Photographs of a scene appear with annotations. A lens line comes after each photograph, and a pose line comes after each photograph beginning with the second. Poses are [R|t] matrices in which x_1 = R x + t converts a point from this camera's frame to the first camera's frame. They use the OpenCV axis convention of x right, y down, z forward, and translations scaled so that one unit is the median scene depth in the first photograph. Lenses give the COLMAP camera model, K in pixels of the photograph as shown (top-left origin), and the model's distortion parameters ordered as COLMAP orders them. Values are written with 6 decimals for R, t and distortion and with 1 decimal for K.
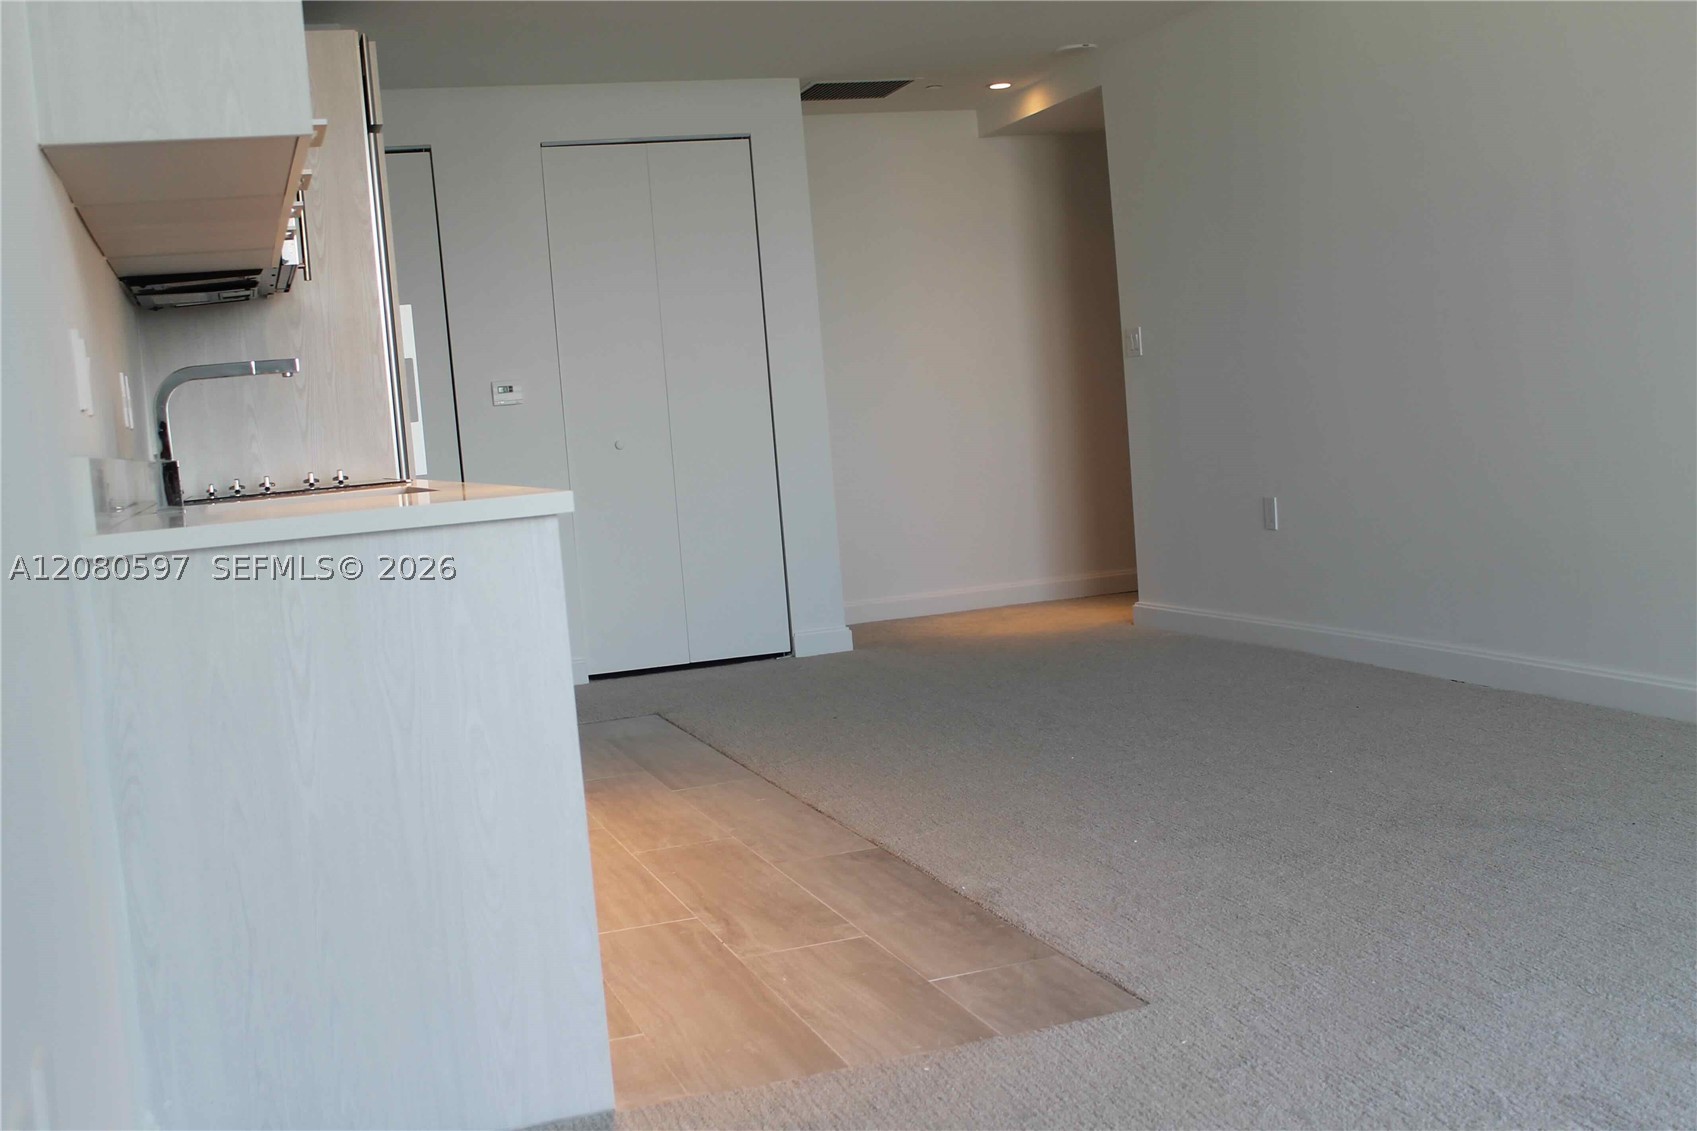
lens RADIAL K [[1911.7, 0, 850.6], [0, 1911.7, 557.8], [0, 0, 1]] dist [-0.128548, 0.204146]
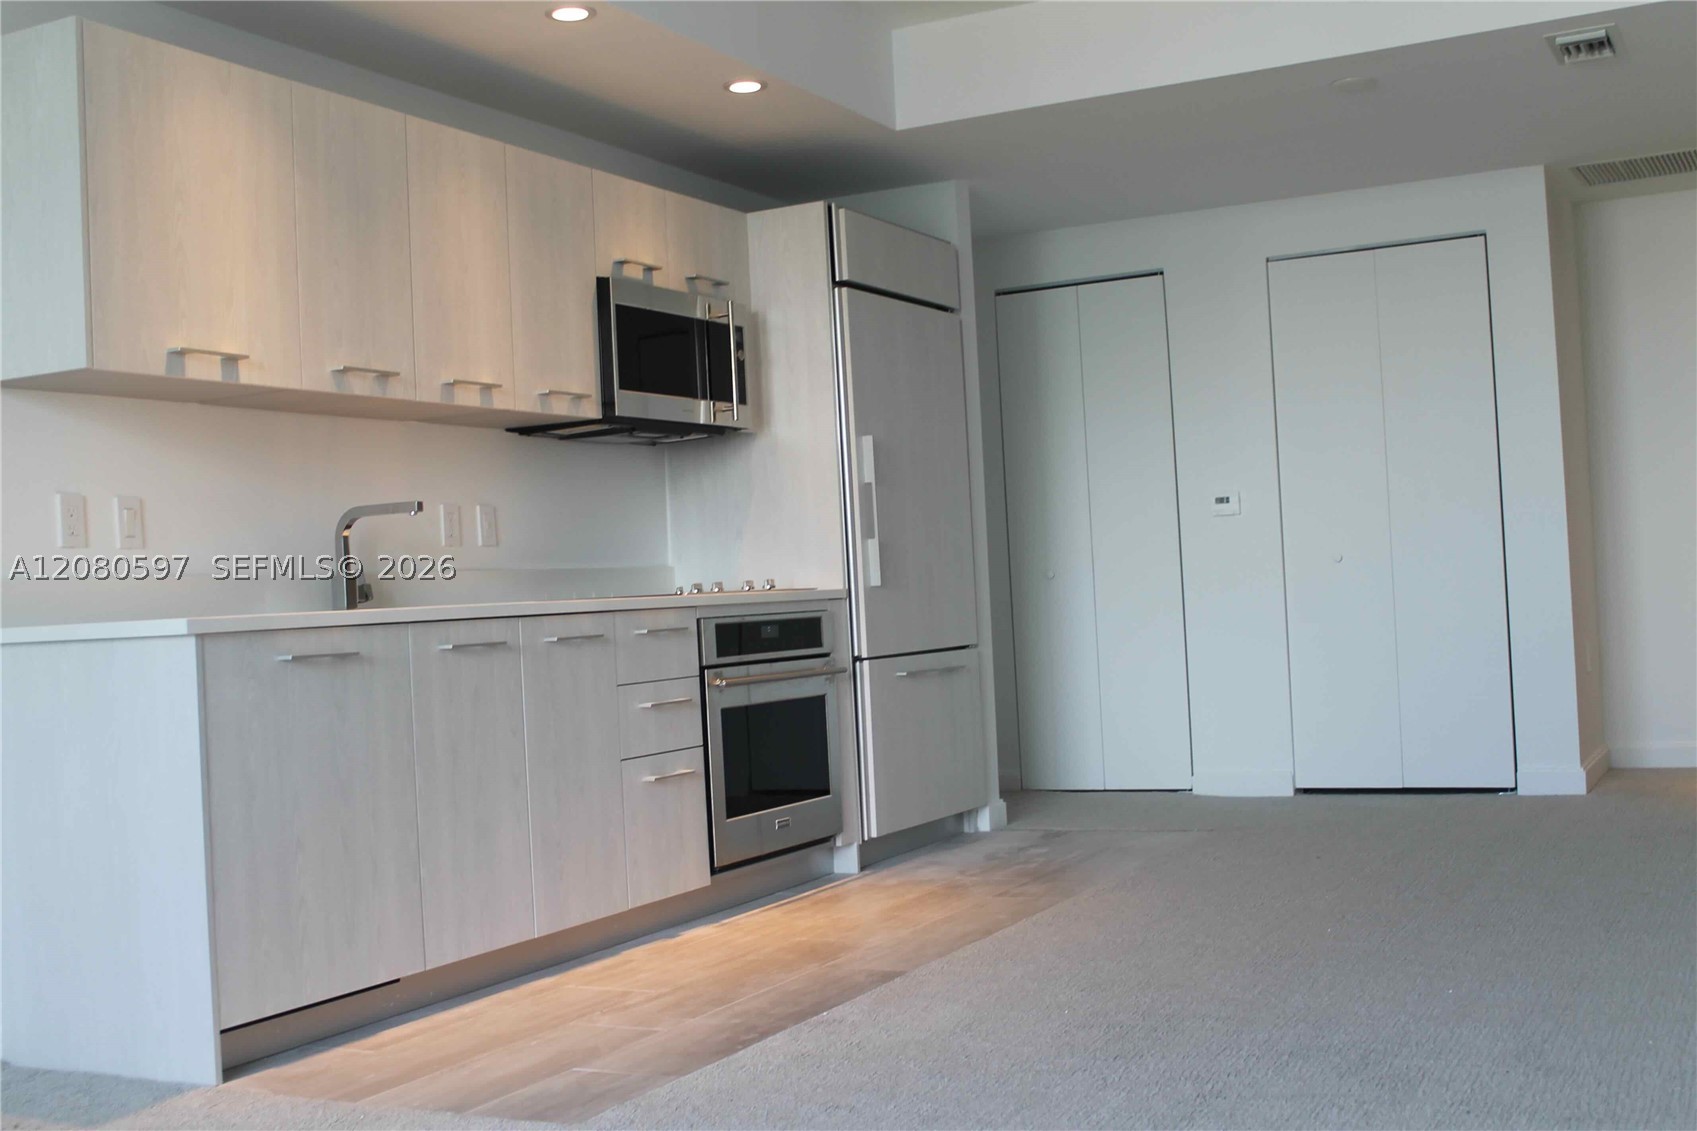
lens RADIAL K [[1911.7, 0, 850.6], [0, 1911.7, 557.8], [0, 0, 1]] dist [-0.128548, 0.204146]
pose [[0.699701, 0.033207, -0.713664, 0.398723], [-0.061310, 0.998025, -0.013673, -0.030238], [0.711800, 0.053322, 0.700355, 0.134635]]
